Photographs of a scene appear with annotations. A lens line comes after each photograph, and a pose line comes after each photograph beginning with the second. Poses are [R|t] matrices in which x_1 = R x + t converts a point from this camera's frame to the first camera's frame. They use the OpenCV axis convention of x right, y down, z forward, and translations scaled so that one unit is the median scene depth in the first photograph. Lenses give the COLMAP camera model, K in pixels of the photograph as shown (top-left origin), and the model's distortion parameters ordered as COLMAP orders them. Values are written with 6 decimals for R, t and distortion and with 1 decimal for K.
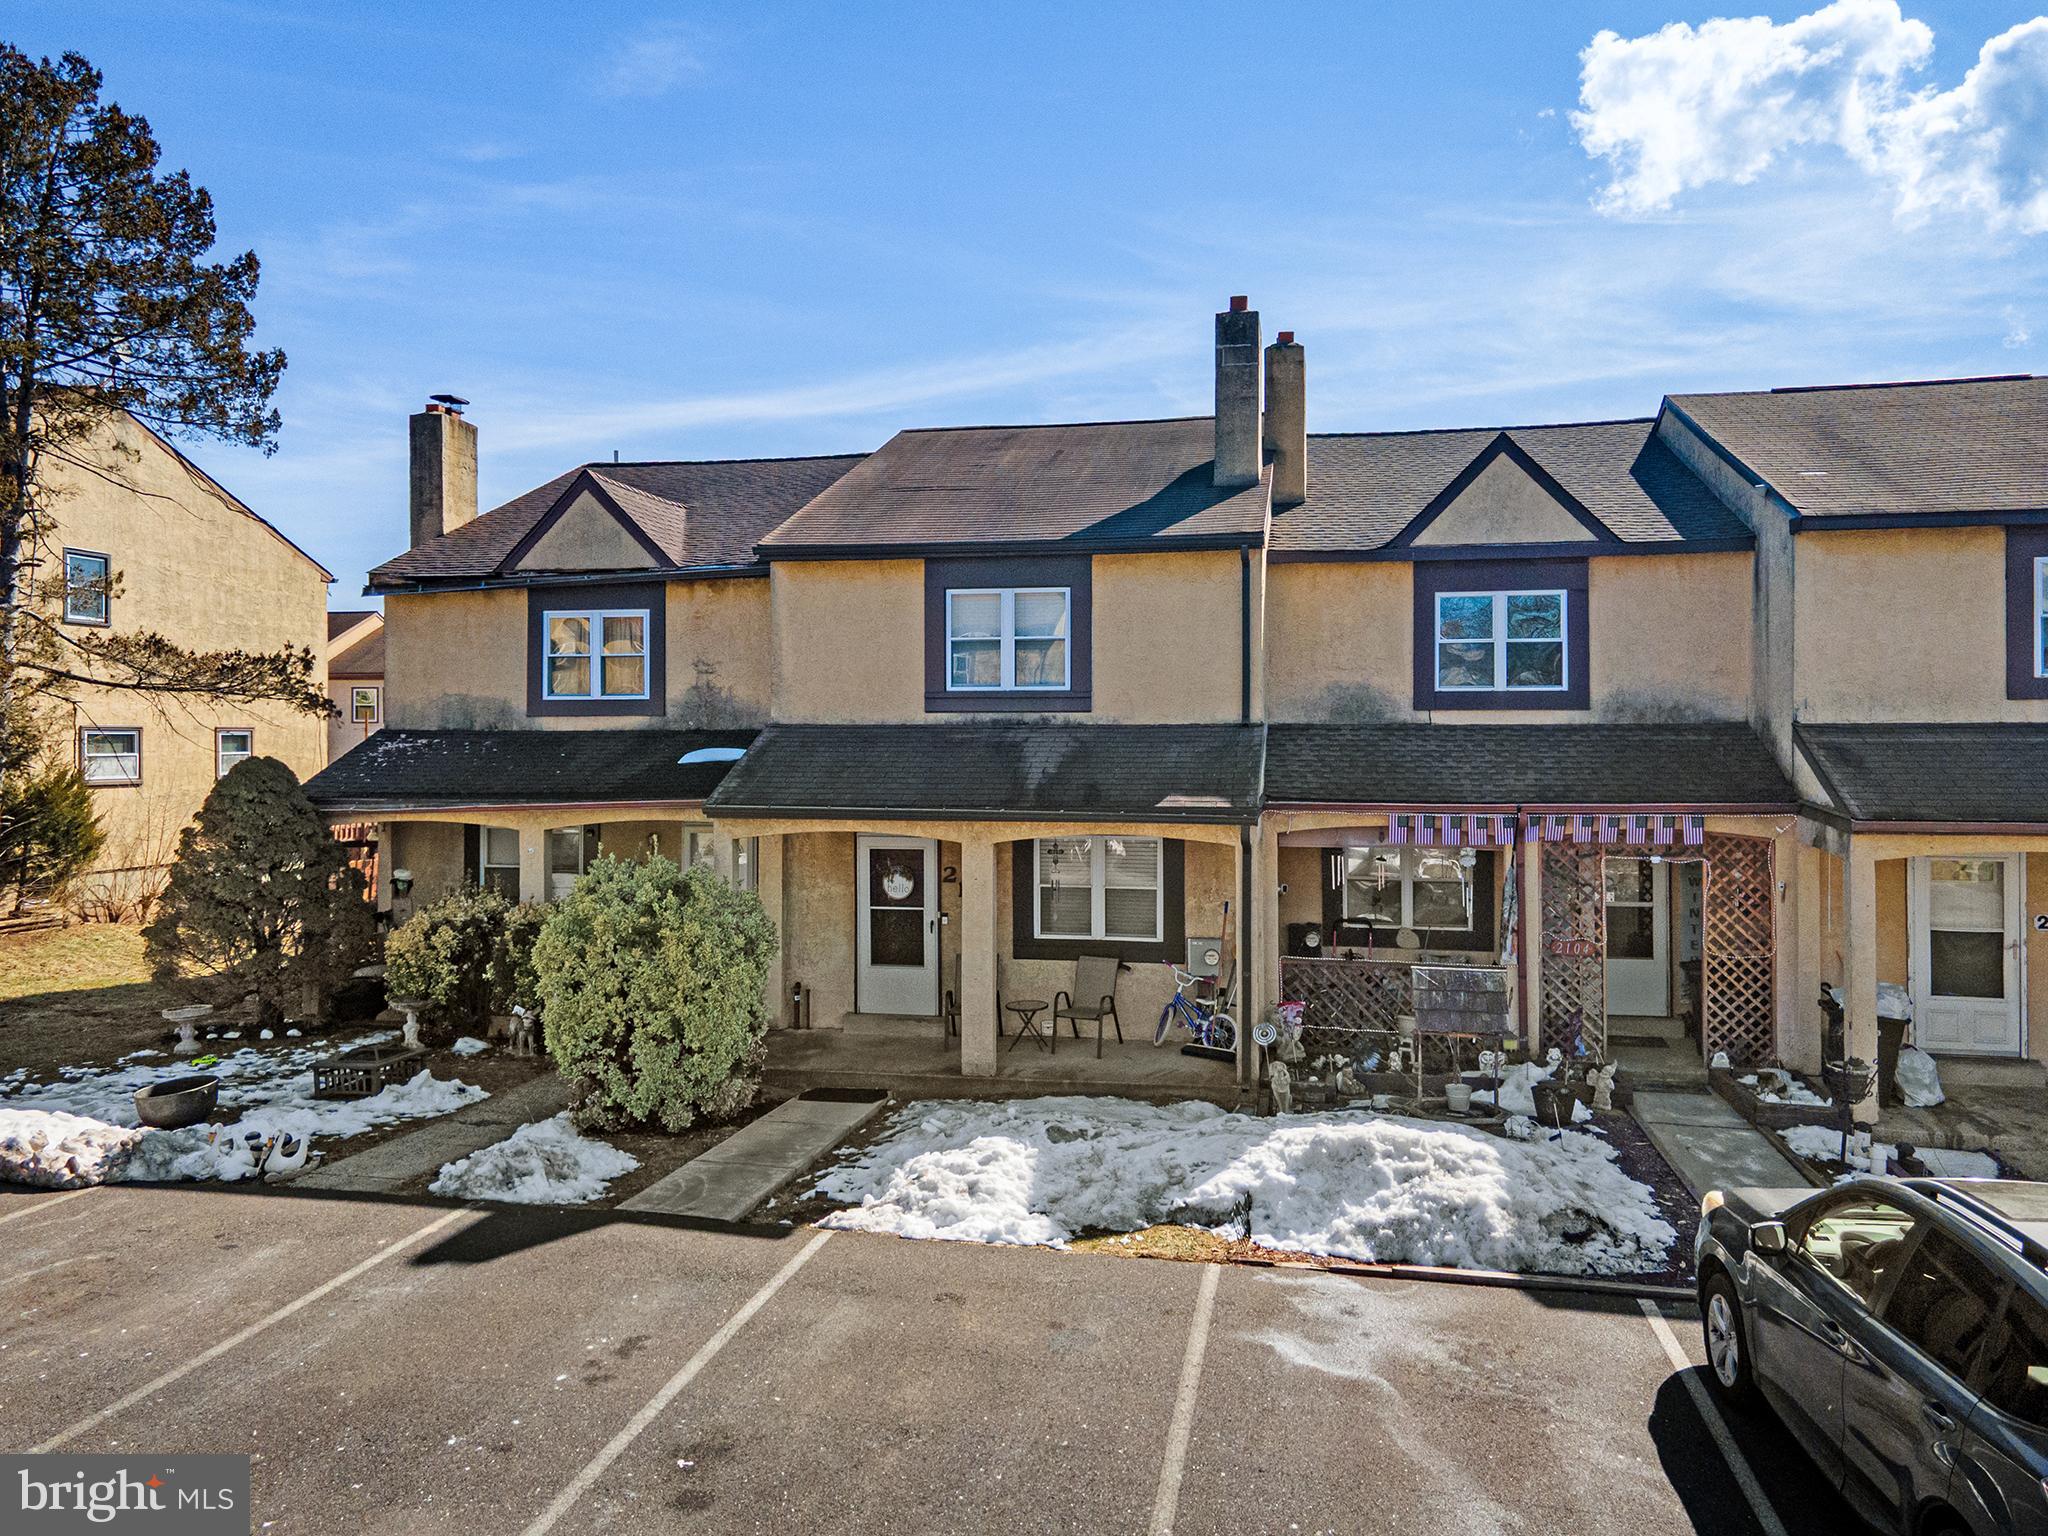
lens RADIAL K [[1505.6, 0, 1010.4], [0, 1505.6, 686.3], [0, 0, 1]] dist [-0.001688, 0.071480]
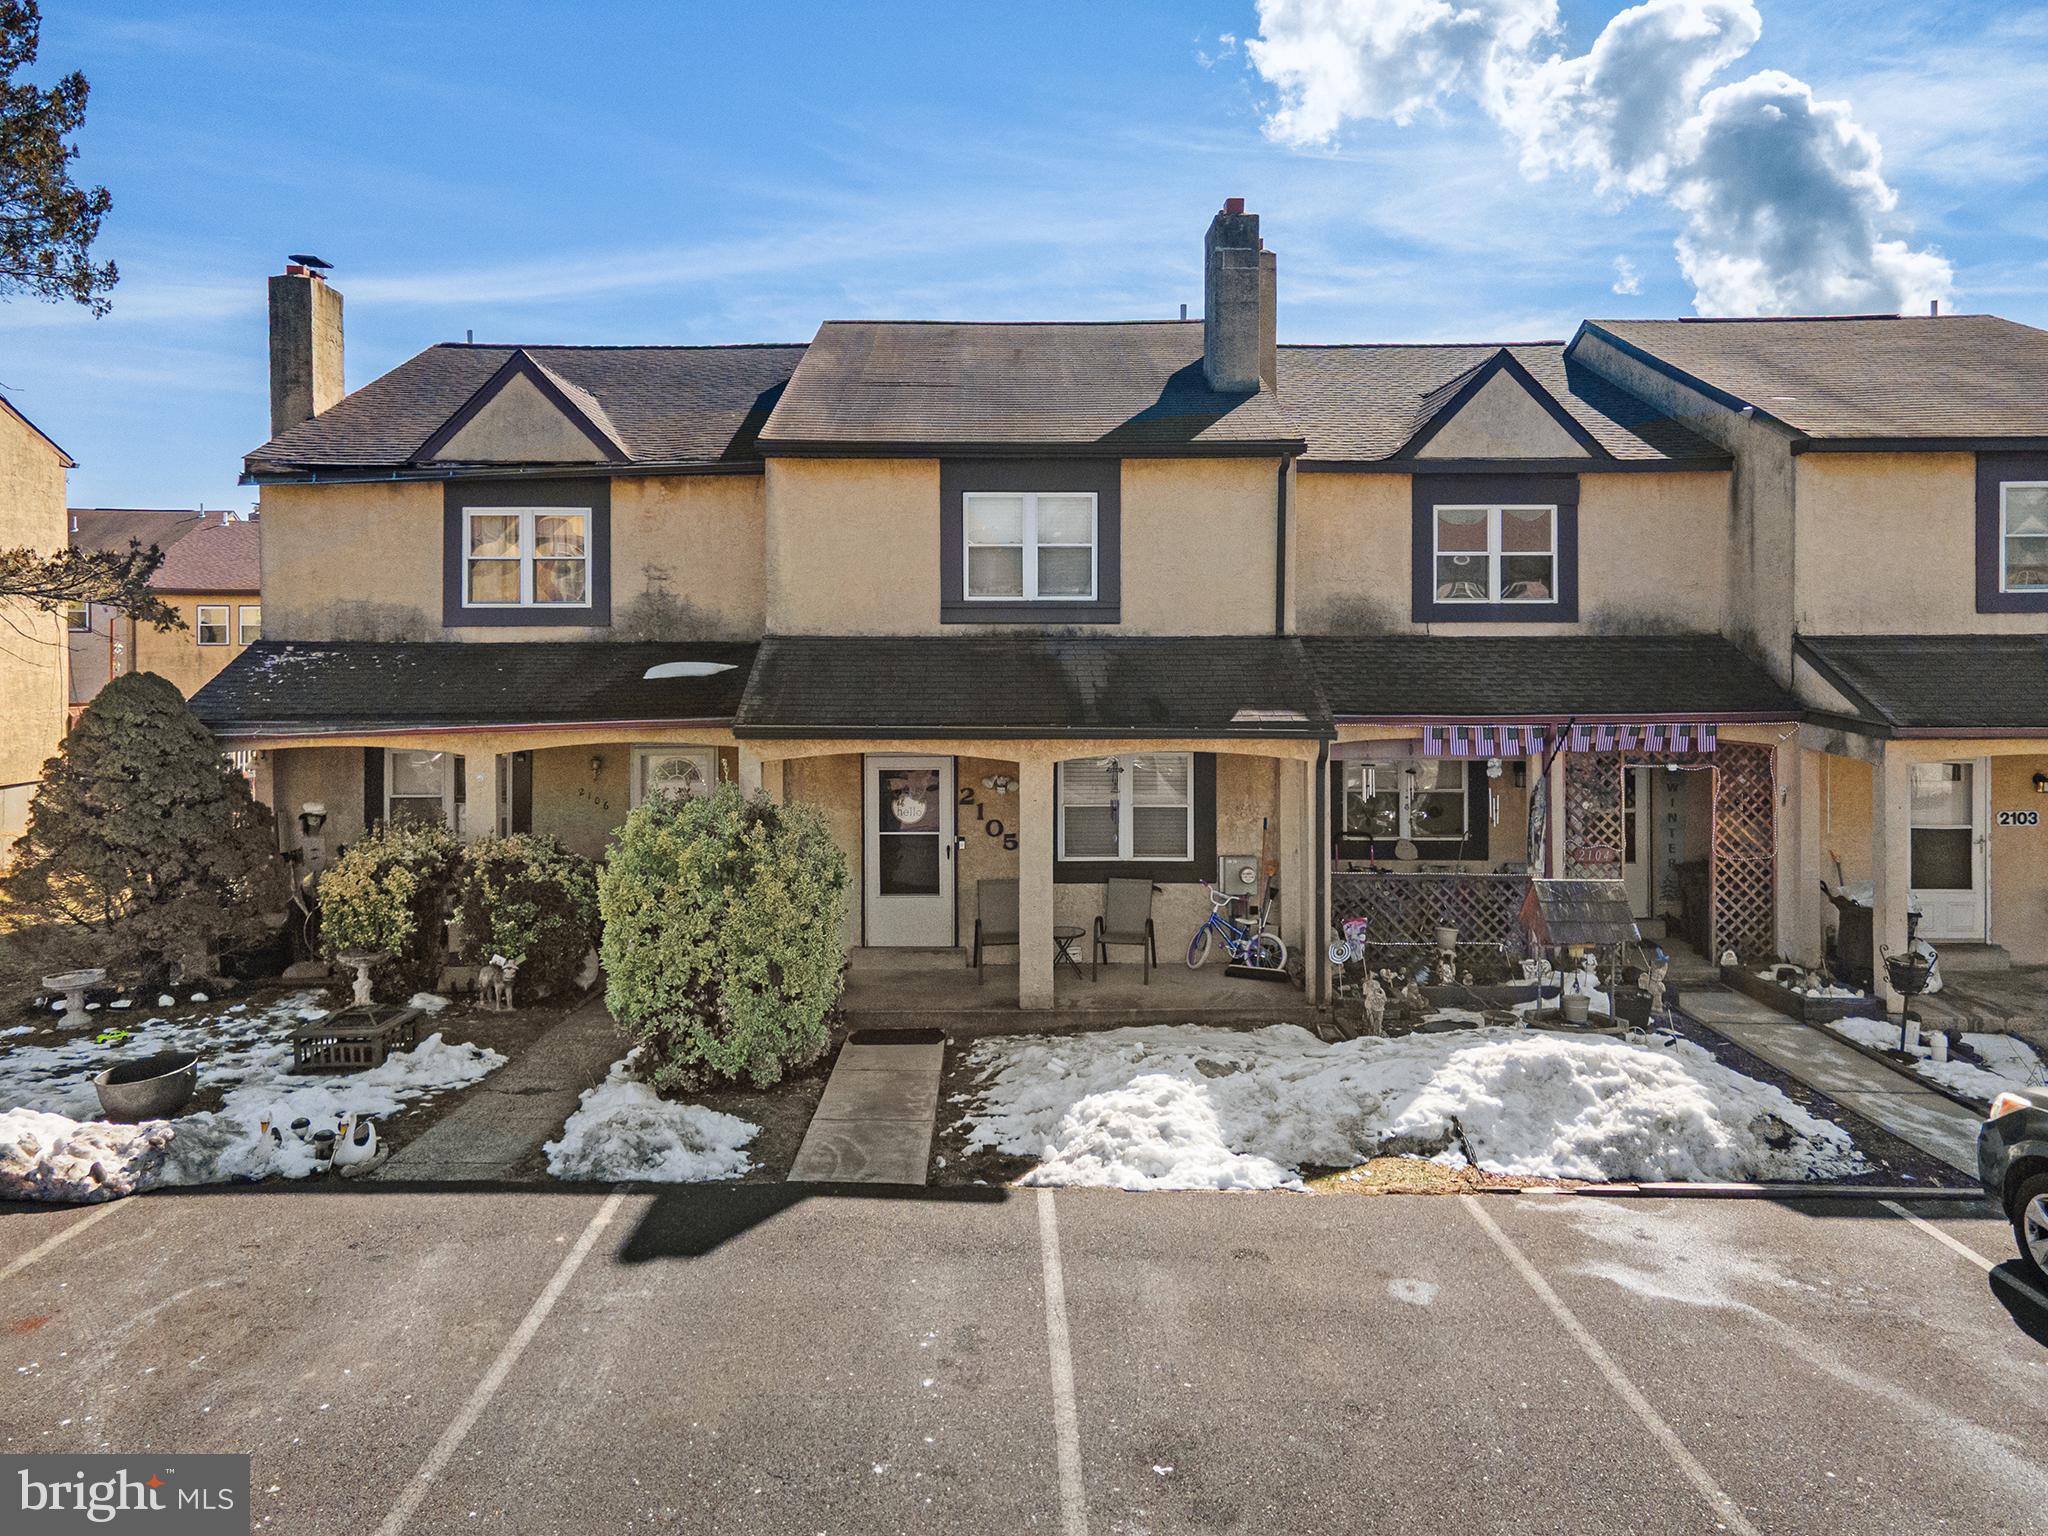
lens RADIAL K [[1532.0, 0, 1000.5], [0, 1532.0, 607.7], [0, 0, 1]] dist [-0.008725, 0.069667]
pose [[0.978106, 0.004714, 0.208055, -0.244221], [-0.006251, 0.999958, 0.006731, 0.001271], [-0.208014, -0.007884, 0.978094, 0.069453]]
